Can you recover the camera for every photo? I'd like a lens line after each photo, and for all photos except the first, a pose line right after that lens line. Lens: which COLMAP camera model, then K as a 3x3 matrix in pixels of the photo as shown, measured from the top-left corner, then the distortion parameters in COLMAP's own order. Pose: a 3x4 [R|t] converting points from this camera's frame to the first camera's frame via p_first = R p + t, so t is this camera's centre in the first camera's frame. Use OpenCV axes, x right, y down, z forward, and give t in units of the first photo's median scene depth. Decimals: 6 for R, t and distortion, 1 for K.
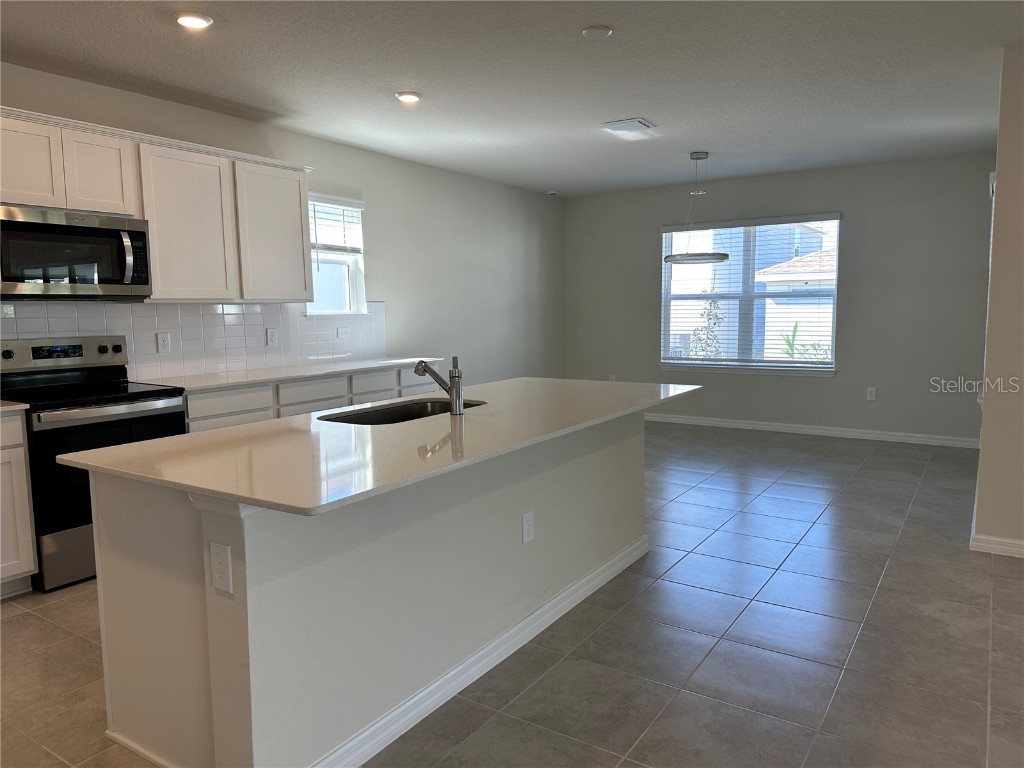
lens RADIAL K [[712.7, 0, 519.7], [0, 712.7, 383.4], [0, 0, 1]] dist [0.064227, -0.109144]
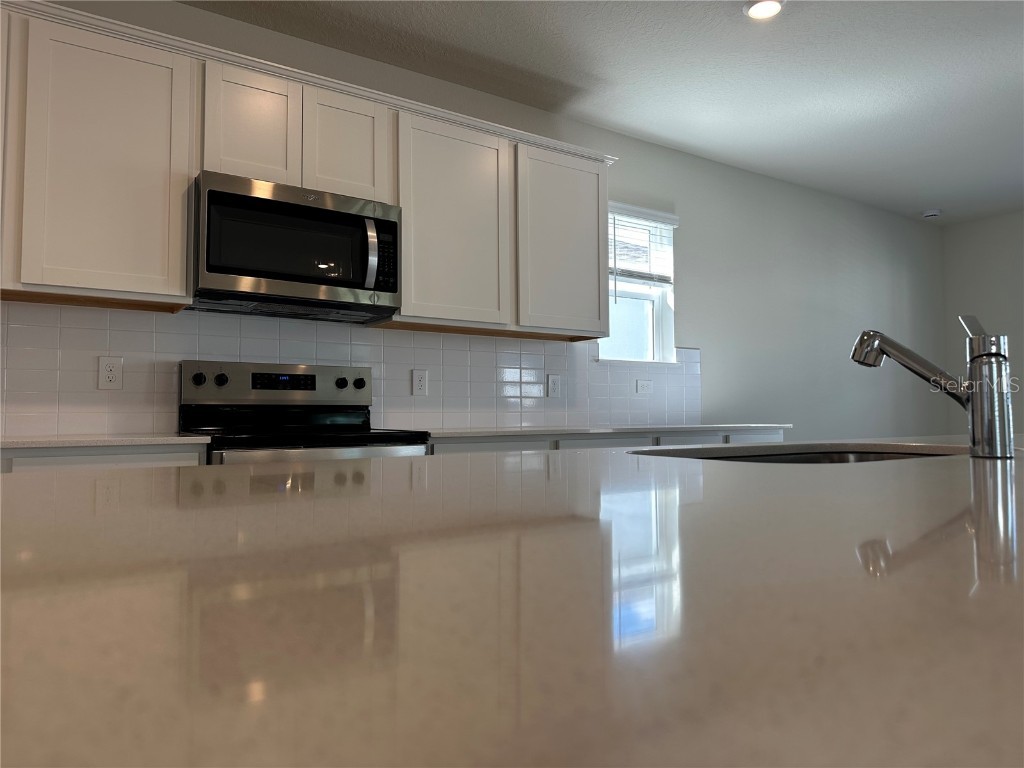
lens RADIAL K [[712.7, 0, 519.7], [0, 712.7, 383.4], [0, 0, 1]] dist [0.064227, -0.109144]
pose [[0.924535, -0.006017, -0.381049, -0.093526], [-0.049290, 0.989589, -0.135217, 0.036493], [0.377896, 0.143794, 0.914614, 0.302248]]
